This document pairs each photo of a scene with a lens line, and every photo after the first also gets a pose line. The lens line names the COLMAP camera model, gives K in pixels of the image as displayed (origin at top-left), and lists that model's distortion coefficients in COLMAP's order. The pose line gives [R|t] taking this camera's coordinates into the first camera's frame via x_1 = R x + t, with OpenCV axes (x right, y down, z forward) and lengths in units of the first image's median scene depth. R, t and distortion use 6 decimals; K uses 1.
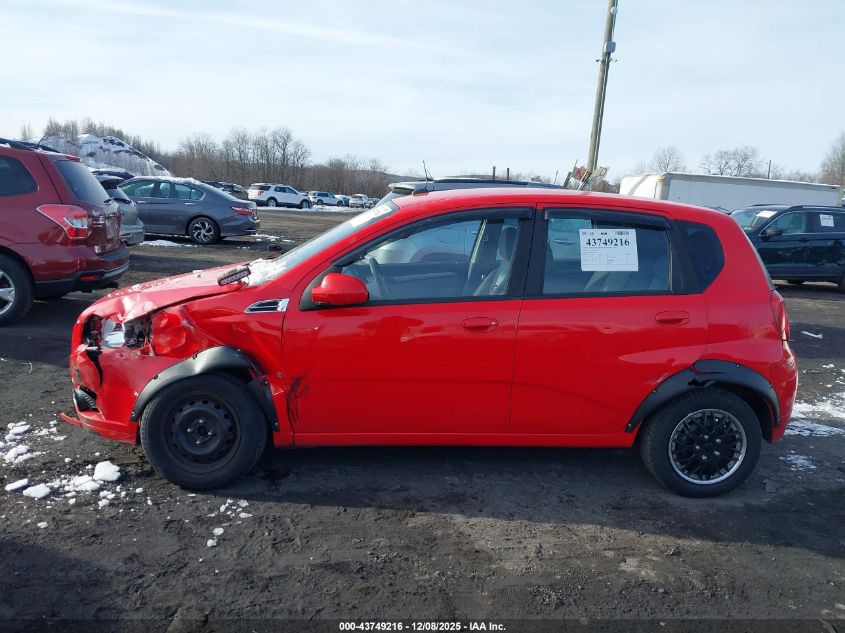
lens RADIAL K [[649.2, 0, 440.5], [0, 649.2, 299.6], [0, 0, 1]] dist [0.025871, 0.003703]
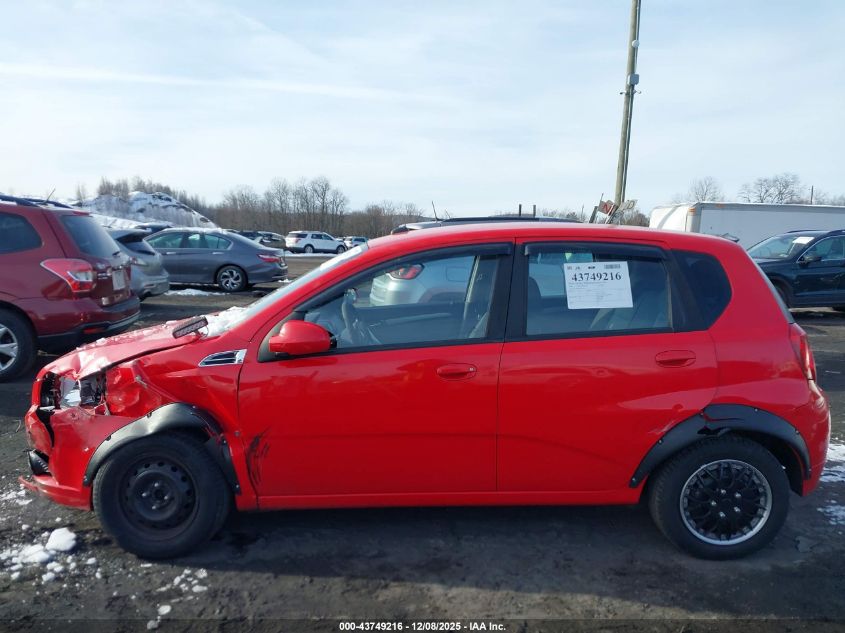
lens RADIAL K [[649.2, 0, 422.9], [0, 649.2, 317.1], [0, 0, 1]] dist [0.025871, 0.003703]
pose [[0.996923, -0.031922, -0.071592, 0.077180], [0.029419, 0.998928, -0.035743, -0.006781], [0.072656, 0.033526, 0.996793, 0.082067]]
